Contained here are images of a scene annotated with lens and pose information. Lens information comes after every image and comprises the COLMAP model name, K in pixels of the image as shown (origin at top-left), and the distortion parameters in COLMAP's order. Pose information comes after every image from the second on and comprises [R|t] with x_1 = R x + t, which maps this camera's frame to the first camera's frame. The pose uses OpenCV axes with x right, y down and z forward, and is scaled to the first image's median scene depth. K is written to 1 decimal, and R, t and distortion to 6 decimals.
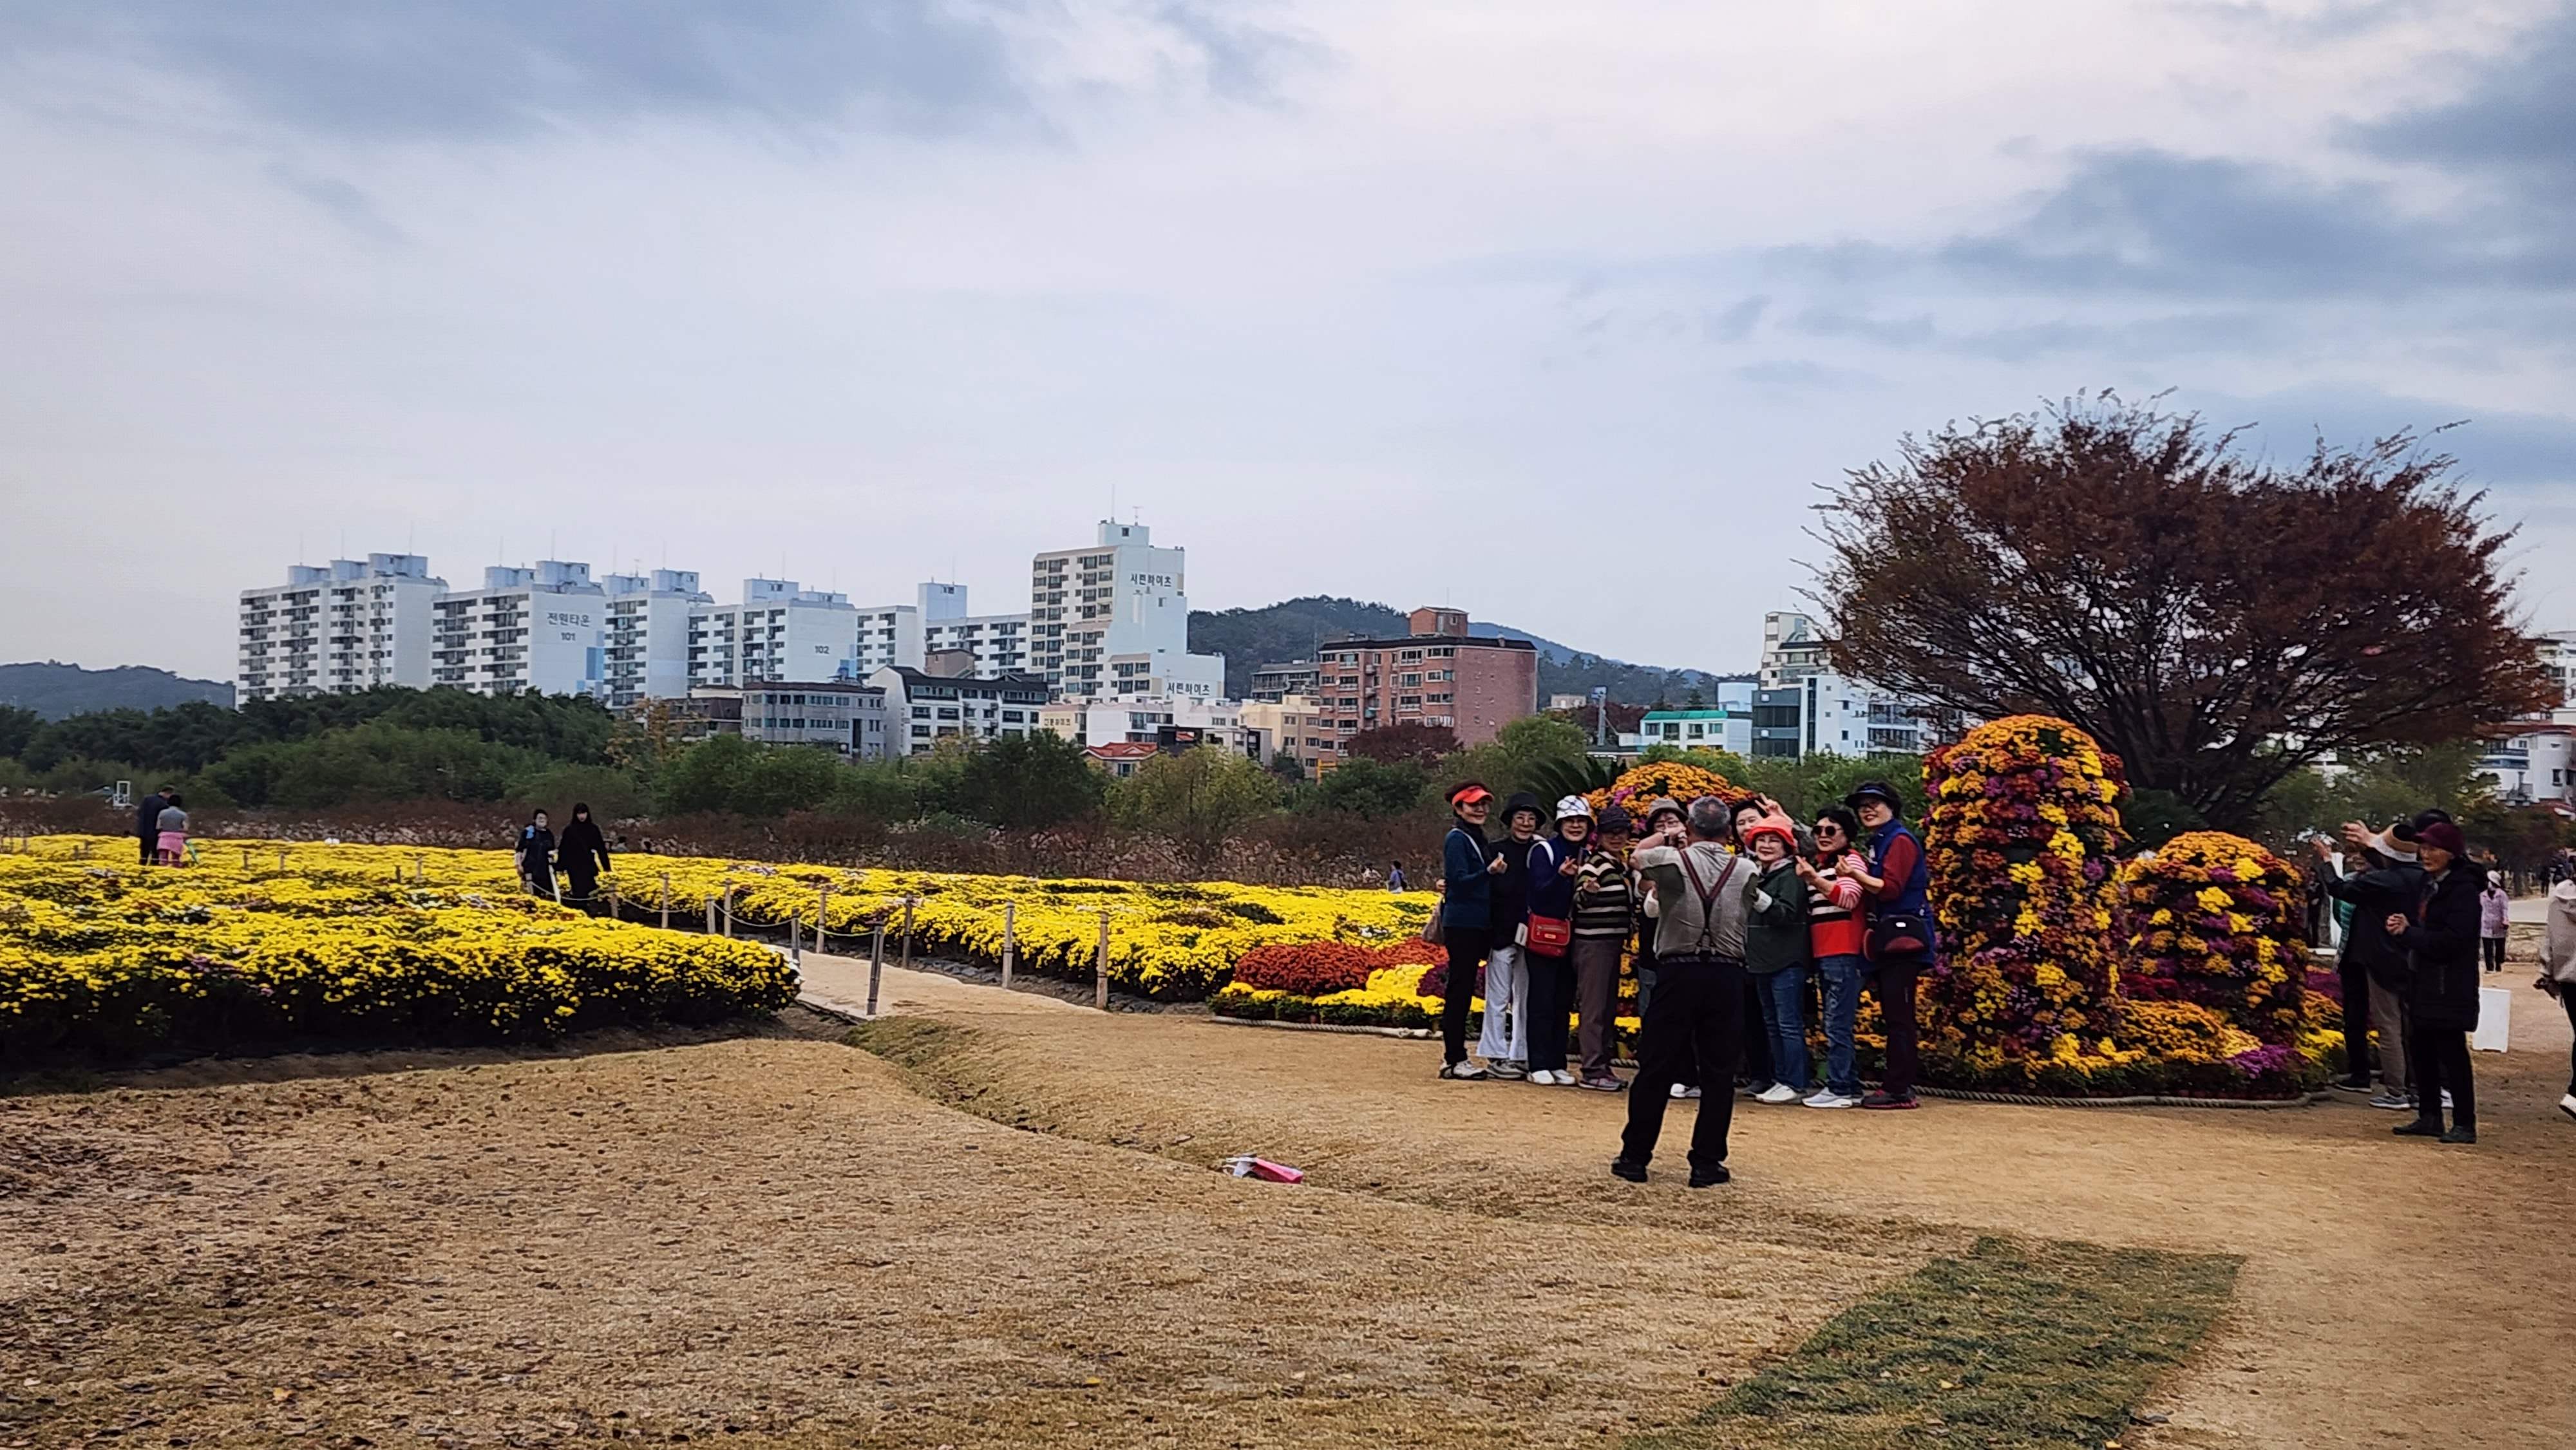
lens RADIAL K [[2521.0, 0, 1508.7], [0, 2521.0, 726.4], [0, 0, 1]] dist [0.092757, -0.120105]
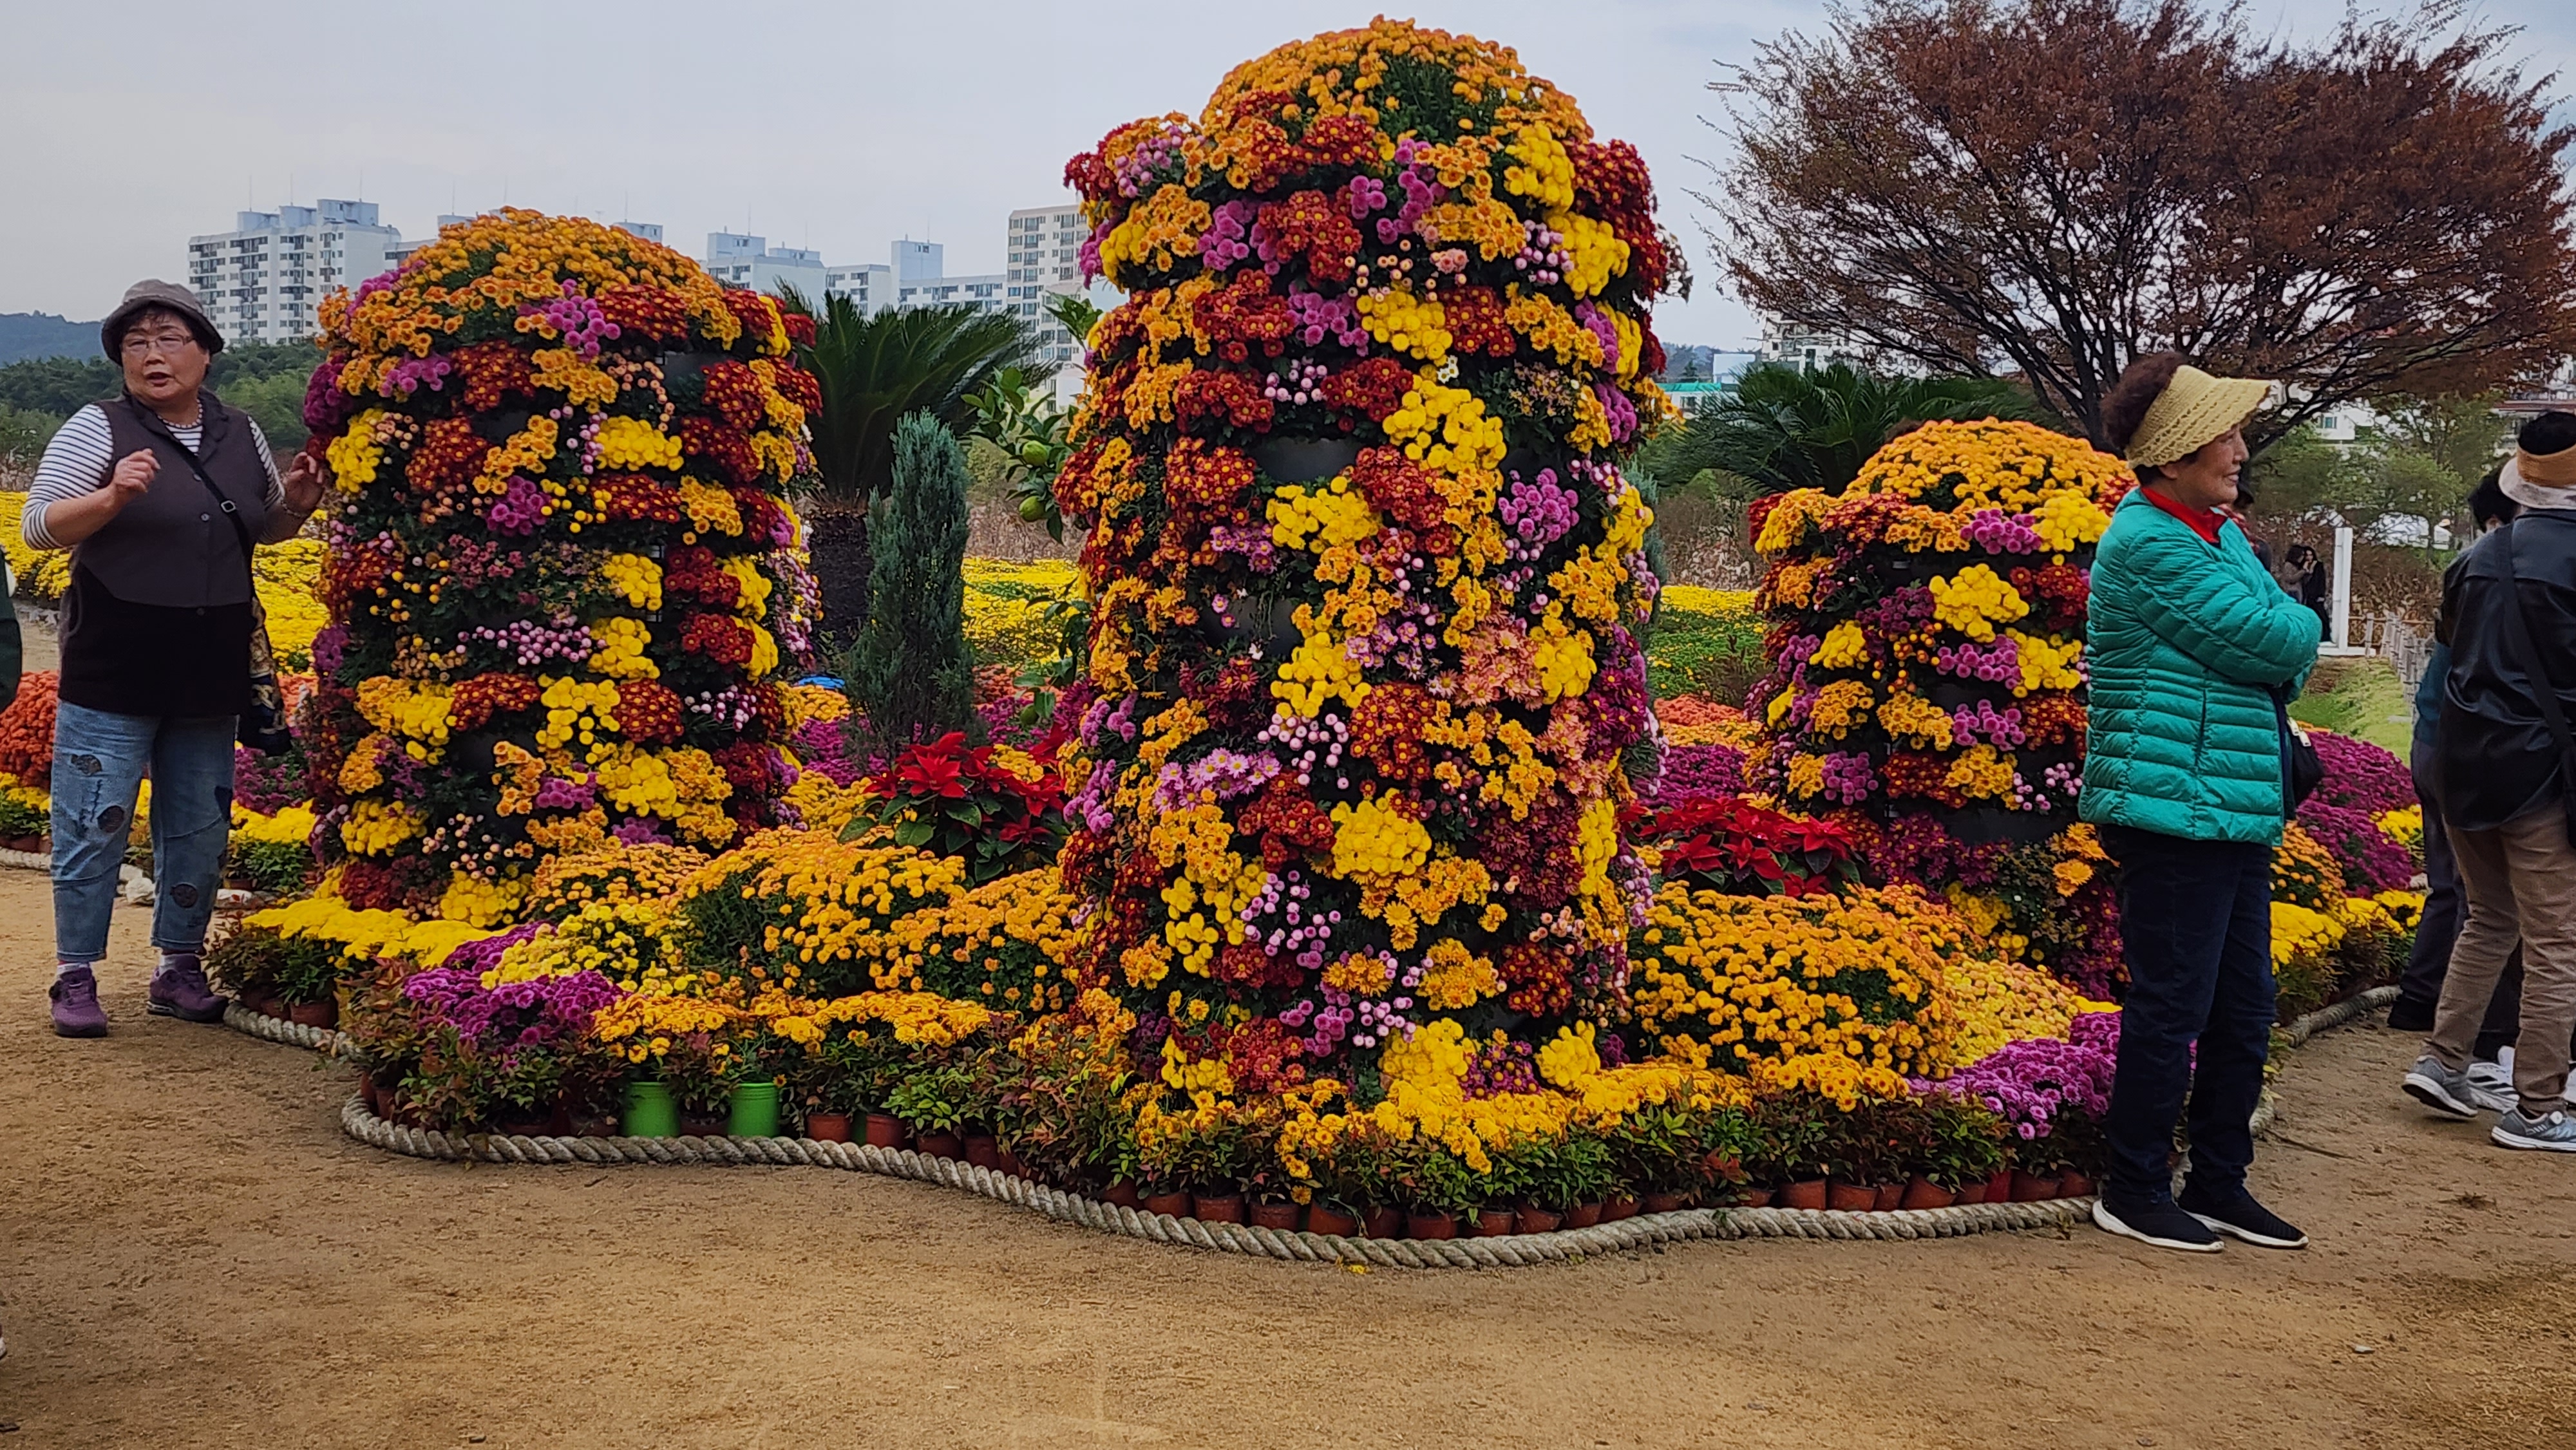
lens RADIAL K [[3081.7, 0, 1362.1], [0, 3081.7, 723.1], [0, 0, 1]] dist [0.076695, -0.022112]
pose [[0.999912, 0.009847, 0.008935, 0.203774], [-0.010811, 0.993294, 0.115109, 0.038967], [-0.007742, -0.115195, 0.993313, 0.610729]]
